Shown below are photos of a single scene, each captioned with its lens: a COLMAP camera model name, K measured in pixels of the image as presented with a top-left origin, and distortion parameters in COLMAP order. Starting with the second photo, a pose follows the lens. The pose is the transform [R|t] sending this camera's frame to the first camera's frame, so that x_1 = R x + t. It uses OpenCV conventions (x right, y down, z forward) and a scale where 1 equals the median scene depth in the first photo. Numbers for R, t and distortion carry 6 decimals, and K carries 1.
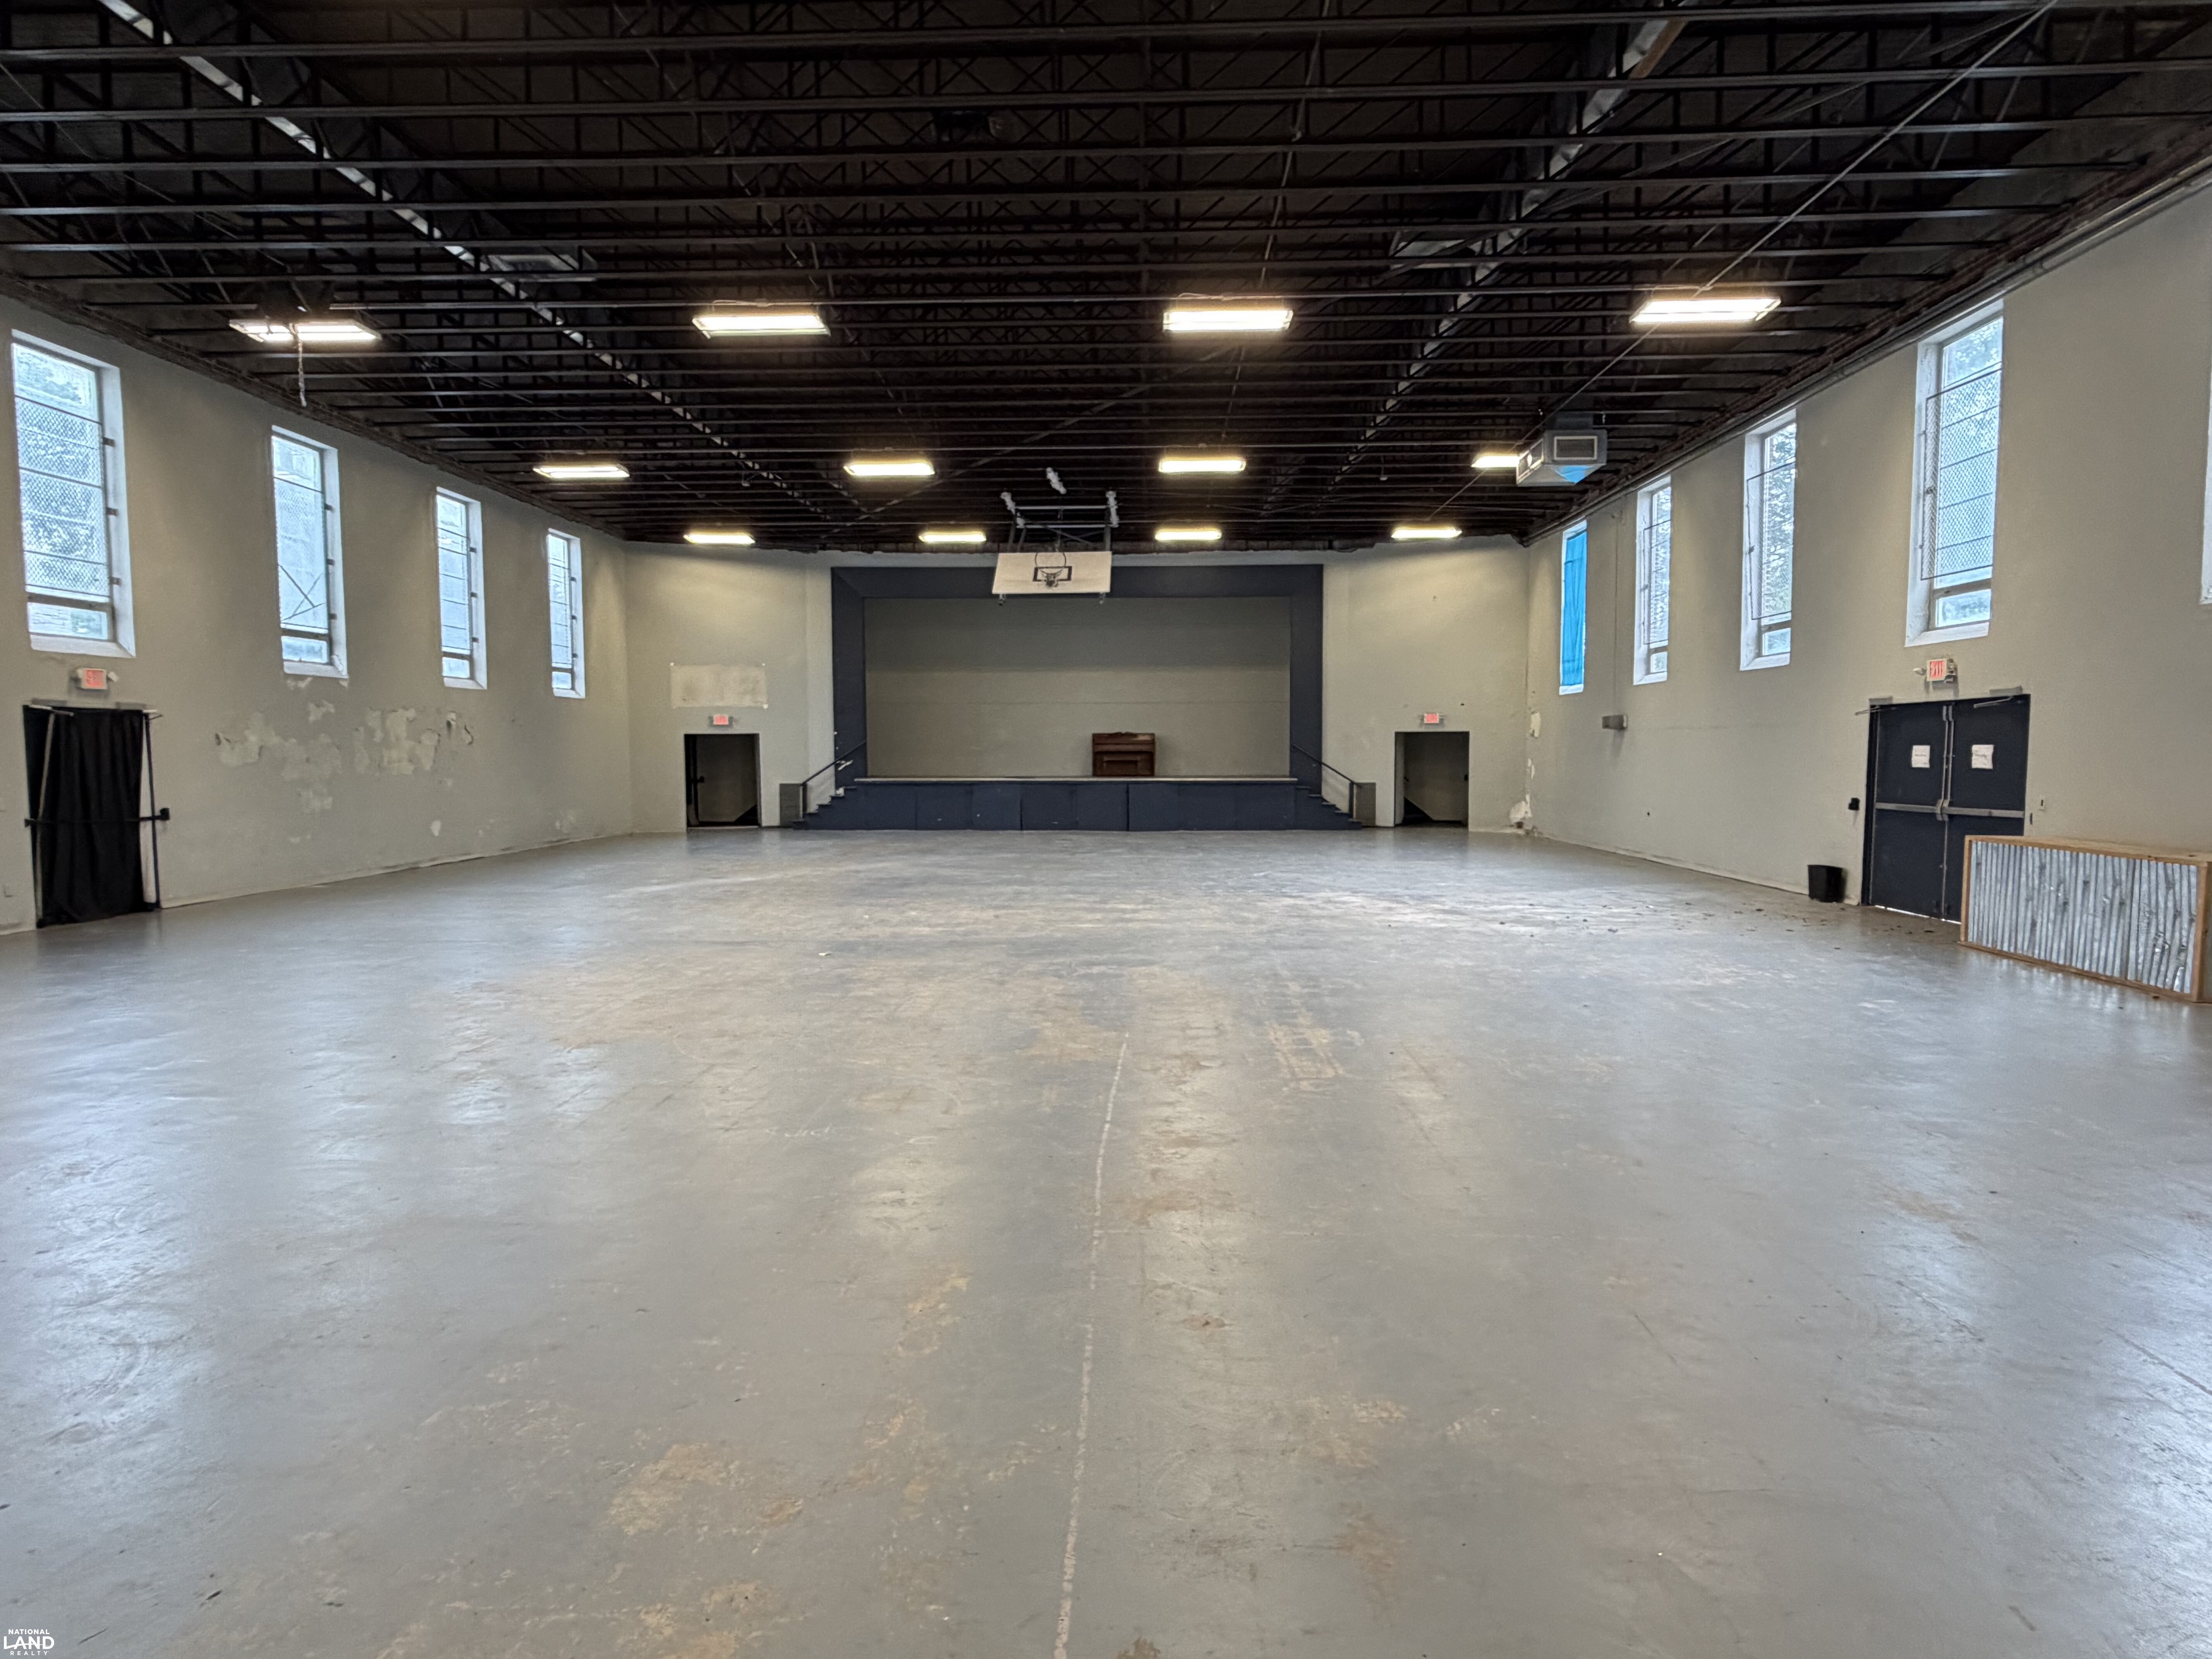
lens RADIAL K [[1267.1, 0, 1113.5], [0, 1267.1, 839.8], [0, 0, 1]] dist [0.008152, -0.000243]
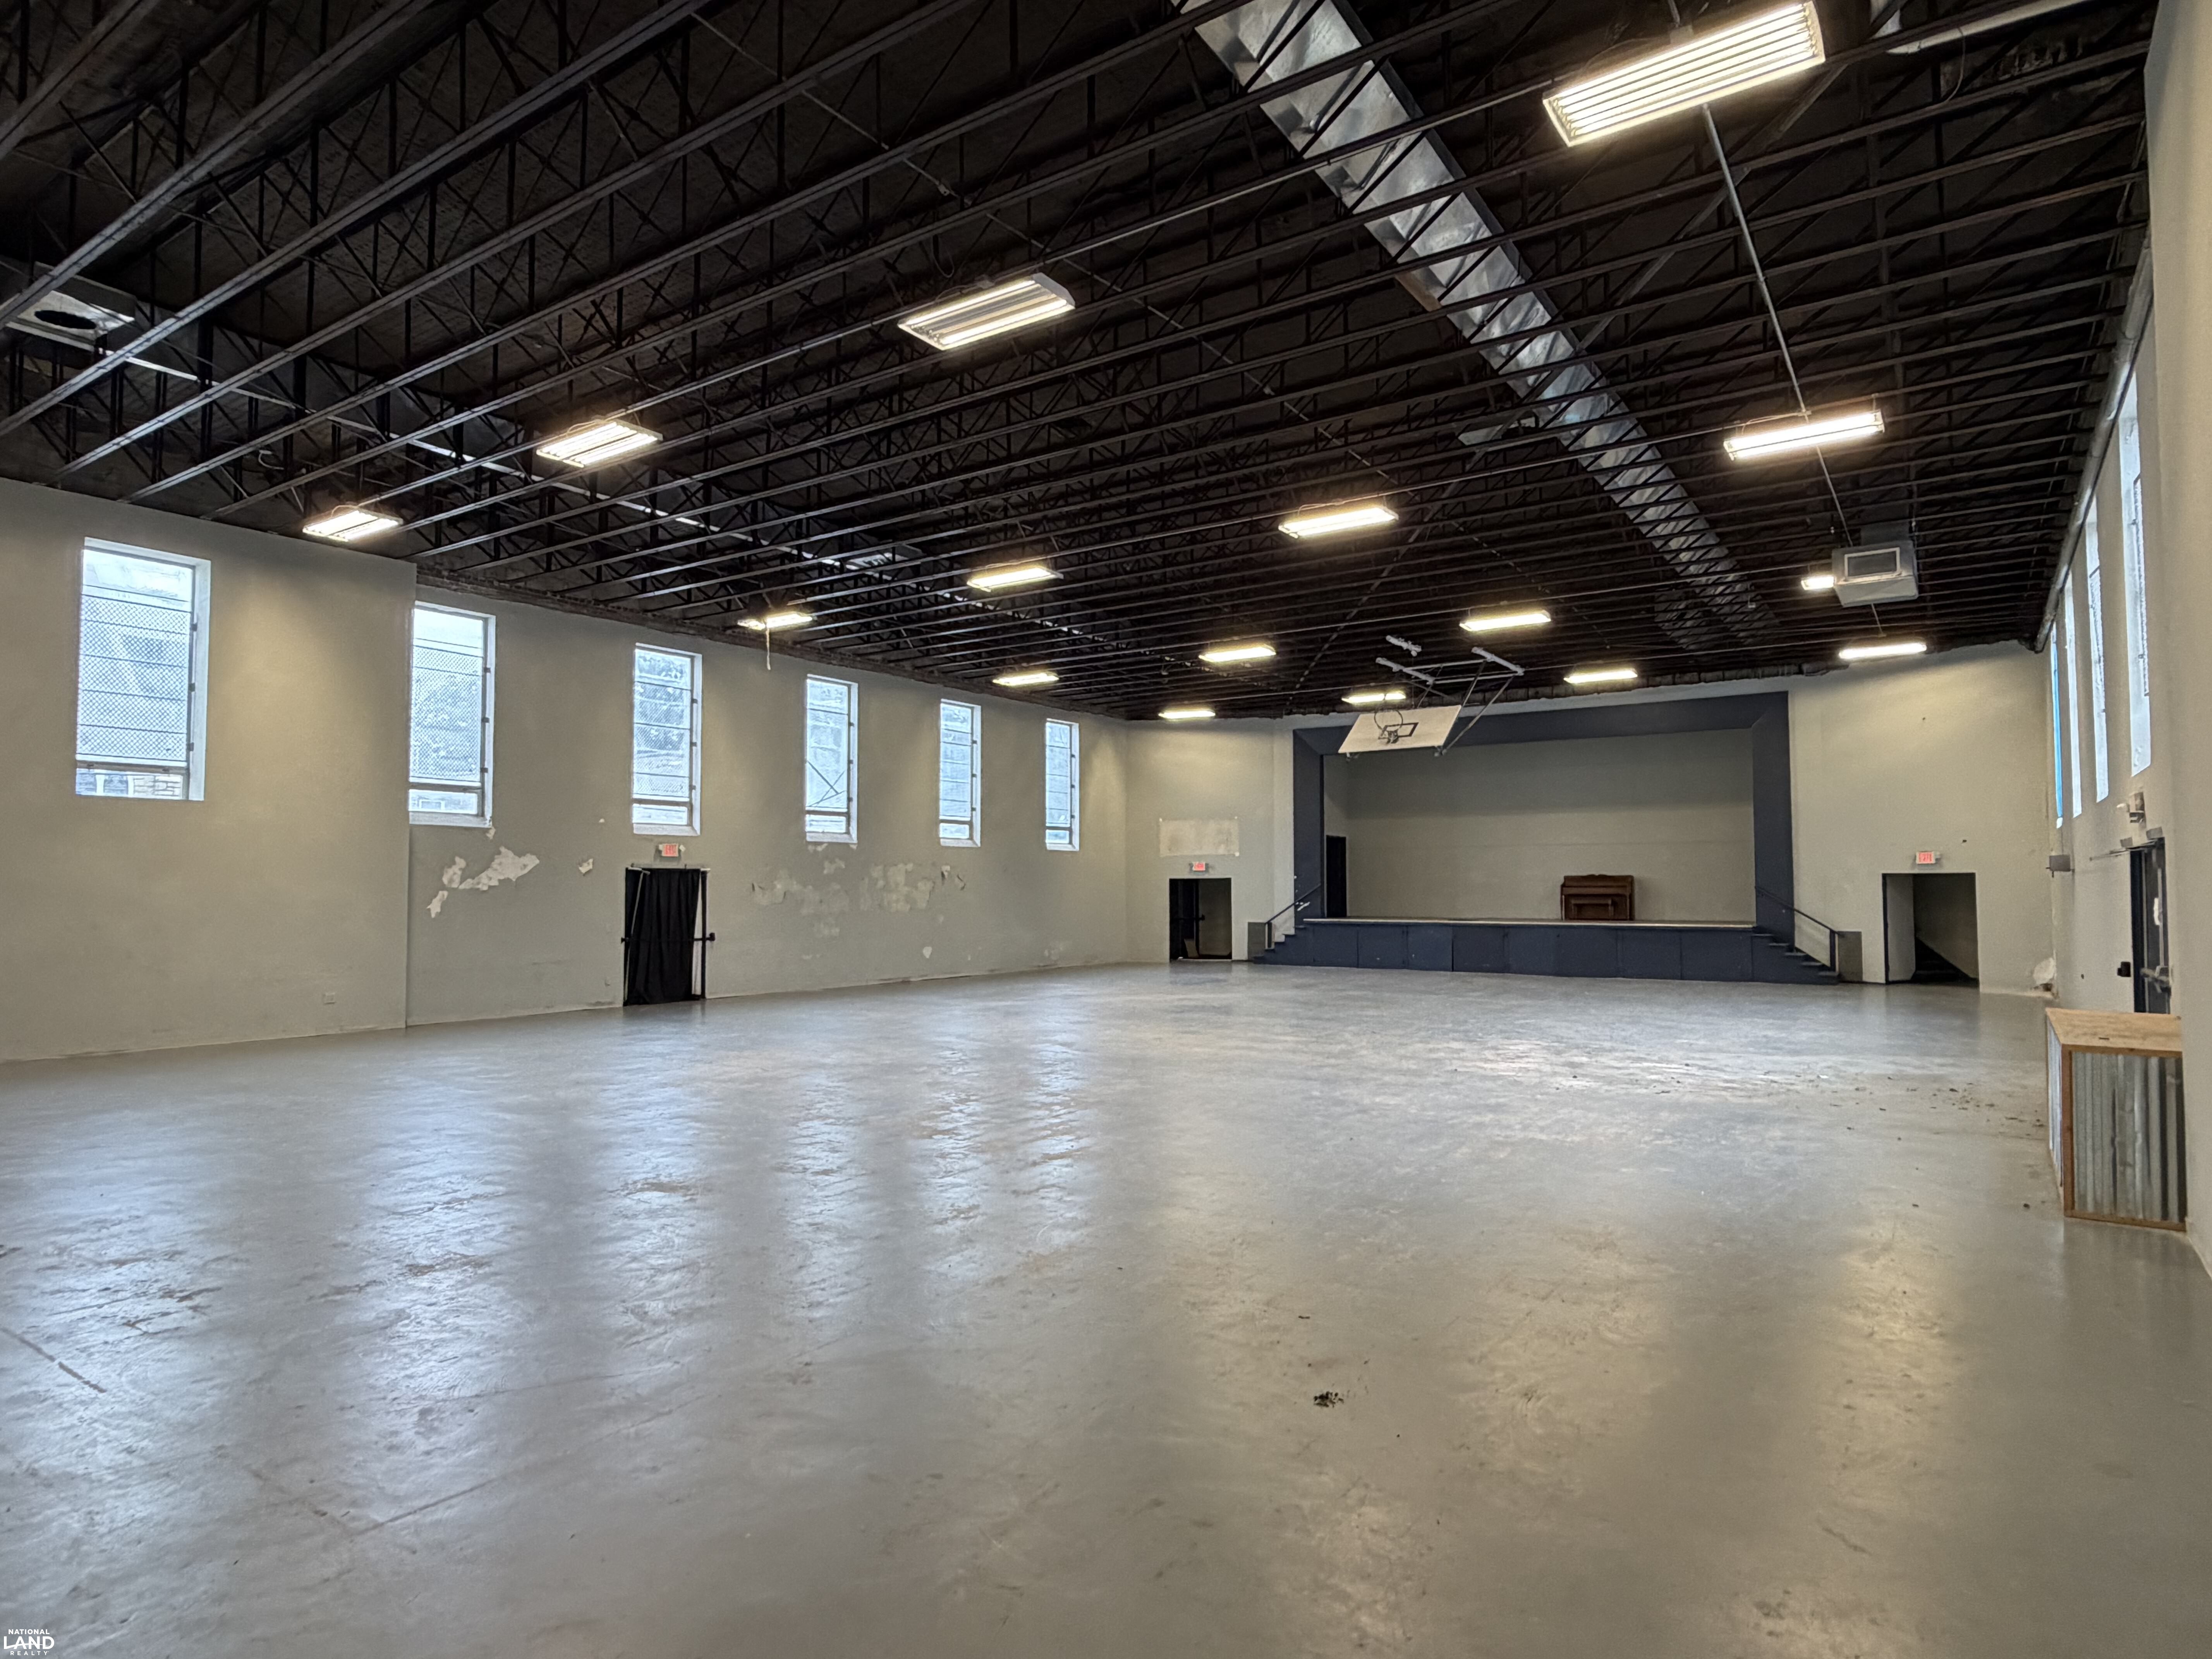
lens RADIAL K [[1267.1, 0, 1115.2], [0, 1267.1, 840.3], [0, 0, 1]] dist [0.008152, -0.000243]
pose [[0.845838, -0.019269, -0.533091, 0.350681], [-0.038381, 0.994559, -0.096847, -0.004725], [0.532057, 0.102377, 0.840497, -0.021958]]
